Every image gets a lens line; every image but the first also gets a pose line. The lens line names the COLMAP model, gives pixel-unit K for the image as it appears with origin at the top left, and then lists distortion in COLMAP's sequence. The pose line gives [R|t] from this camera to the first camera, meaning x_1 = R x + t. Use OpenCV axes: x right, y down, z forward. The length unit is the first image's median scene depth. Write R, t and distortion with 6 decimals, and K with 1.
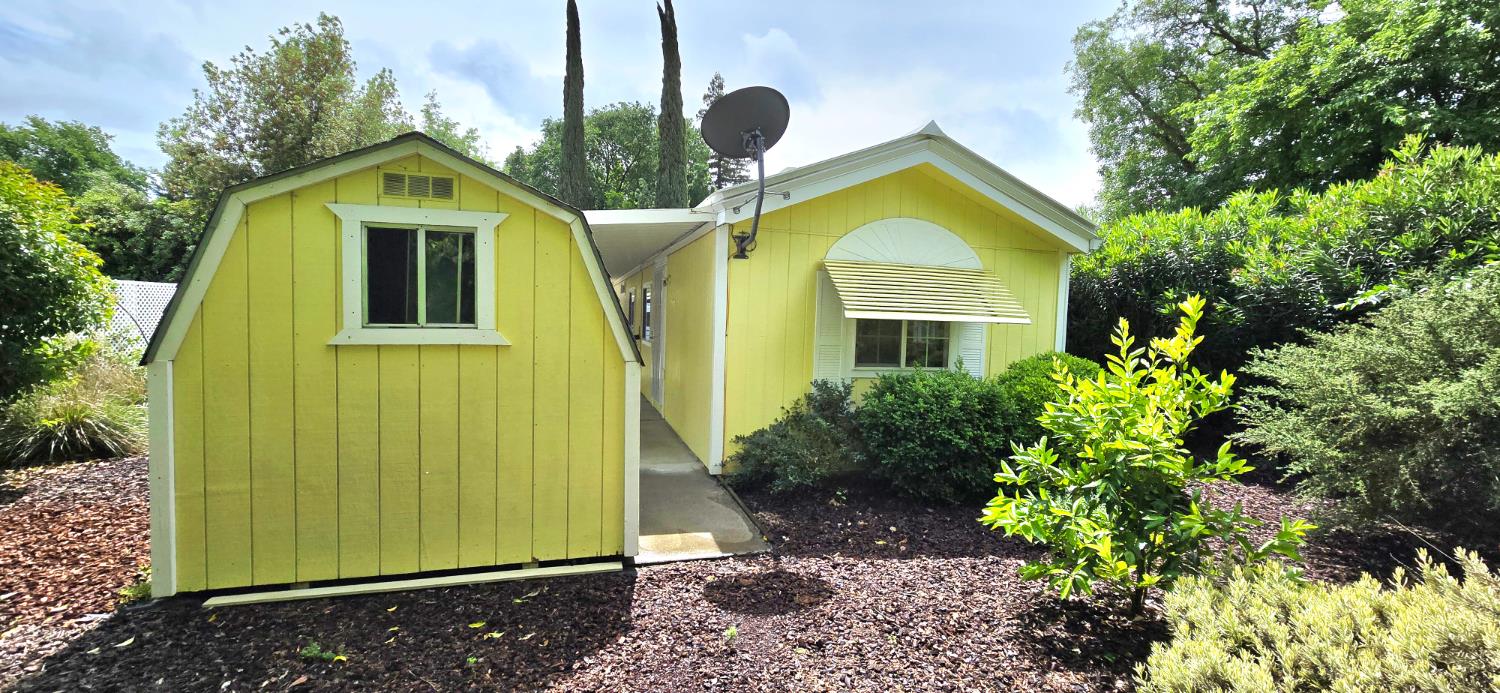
lens RADIAL K [[607.3, 0, 749.2], [0, 607.3, 340.8], [0, 0, 1]] dist [-0.006779, -0.000417]
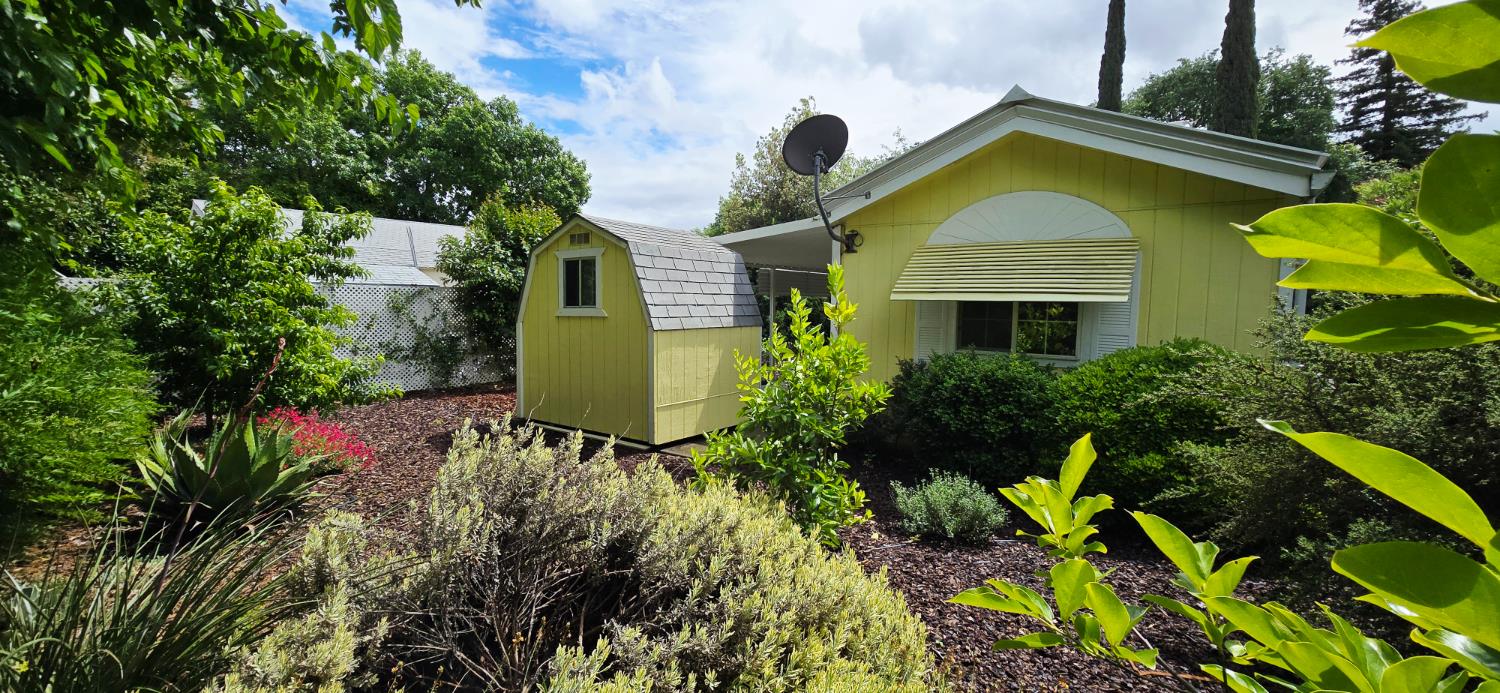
lens RADIAL K [[614.1, 0, 749.1], [0, 614.1, 343.6], [0, 0, 1]] dist [-0.002565, -0.000572]
pose [[0.602607, 0.028948, -0.797513, 0.796300], [-0.027050, 0.999509, 0.015841, 0.027198], [0.797580, 0.012027, 0.603094, 0.112228]]
